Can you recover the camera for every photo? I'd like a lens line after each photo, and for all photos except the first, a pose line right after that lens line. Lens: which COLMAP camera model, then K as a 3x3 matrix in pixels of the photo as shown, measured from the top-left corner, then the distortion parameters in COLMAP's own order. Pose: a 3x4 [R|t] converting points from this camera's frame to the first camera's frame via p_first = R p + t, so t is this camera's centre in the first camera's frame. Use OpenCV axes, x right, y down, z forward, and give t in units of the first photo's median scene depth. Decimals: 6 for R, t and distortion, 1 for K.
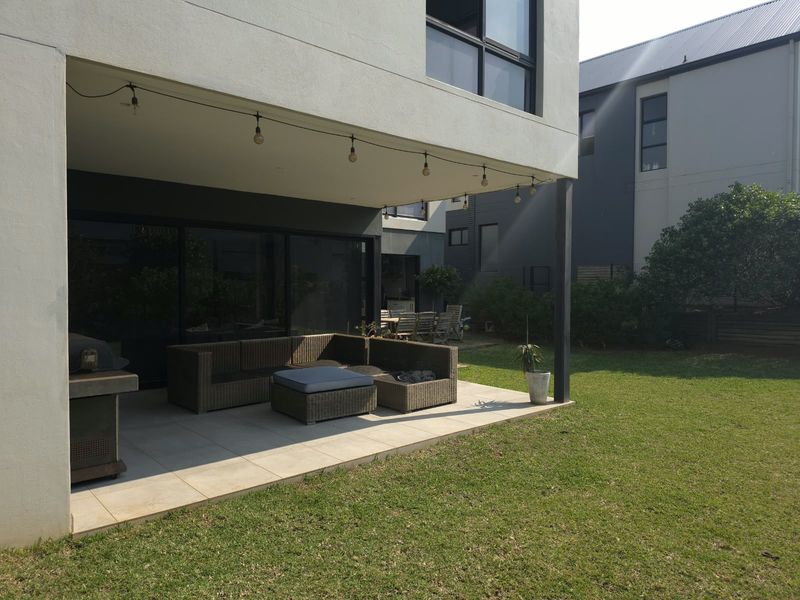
lens RADIAL K [[547.4, 0, 400.0], [0, 547.4, 300.0], [0, 0, 1]] dist [0.092437, -0.131565]
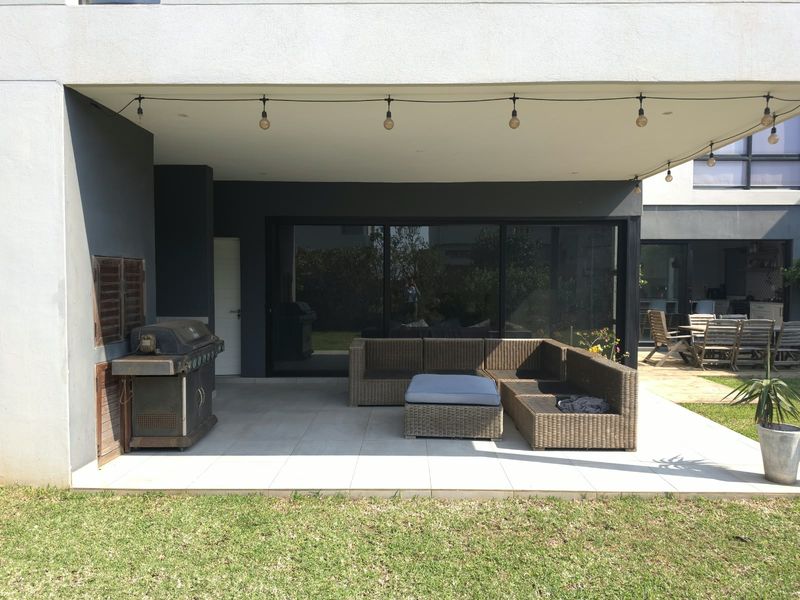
lens RADIAL K [[547.4, 0, 400.0], [0, 547.4, 300.0], [0, 0, 1]] dist [0.092437, -0.131565]
pose [[0.734638, 0.020923, -0.678137, 0.358666], [-0.018515, 0.999770, 0.010789, -0.003269], [0.678207, 0.004630, 0.734856, 0.297003]]
